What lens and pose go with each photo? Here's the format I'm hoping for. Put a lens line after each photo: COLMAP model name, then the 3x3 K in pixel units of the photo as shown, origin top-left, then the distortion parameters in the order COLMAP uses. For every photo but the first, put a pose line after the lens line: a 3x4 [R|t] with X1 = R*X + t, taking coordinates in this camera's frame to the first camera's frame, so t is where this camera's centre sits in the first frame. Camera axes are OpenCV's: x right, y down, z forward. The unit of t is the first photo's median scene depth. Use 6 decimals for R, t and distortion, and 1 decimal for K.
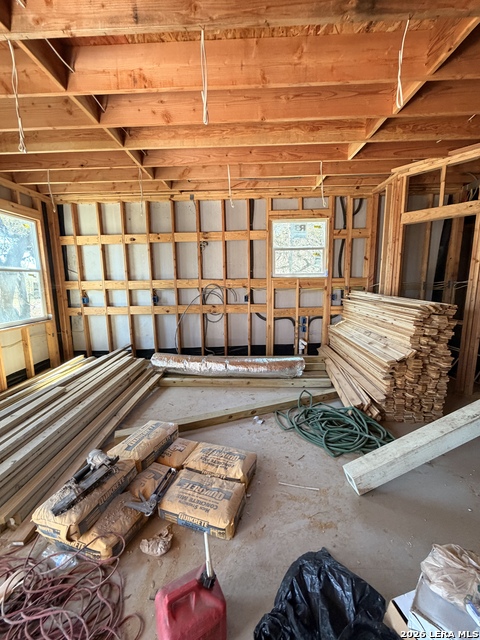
lens RADIAL K [[254.8, 0, 240.1], [0, 254.8, 317.9], [0, 0, 1]] dist [0.000844, -0.000118]
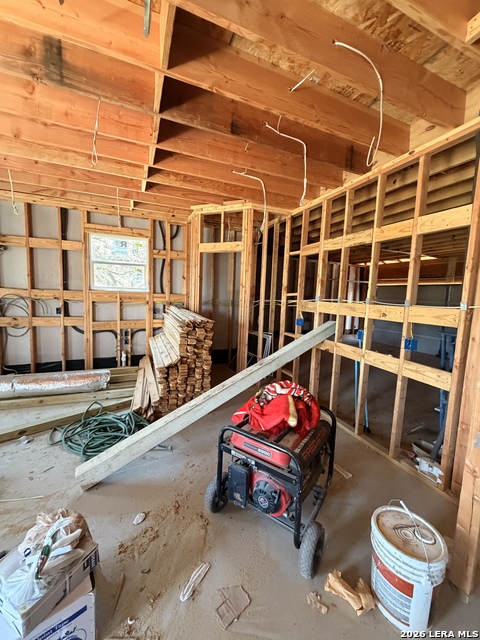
lens RADIAL K [[254.8, 0, 240.1], [0, 254.8, 317.9], [0, 0, 1]] dist [0.000844, -0.000118]
pose [[0.912610, 0.008040, 0.408752, 0.376666], [0.009731, 0.999096, -0.041379, -0.005947], [-0.408715, 0.041740, 0.911707, -0.196247]]
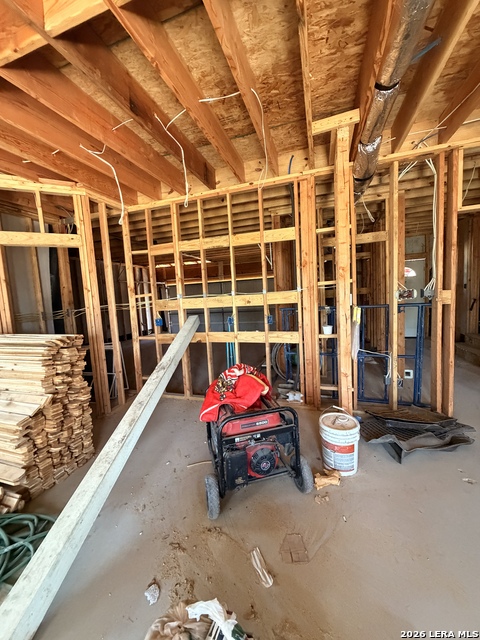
lens RADIAL K [[254.8, 0, 240.1], [0, 254.8, 317.9], [0, 0, 1]] dist [0.000844, -0.000118]
pose [[0.279691, -0.092025, 0.955670, 0.068379], [0.193387, 0.980394, 0.037809, -0.026851], [-0.940412, 0.174239, 0.292004, 0.103807]]
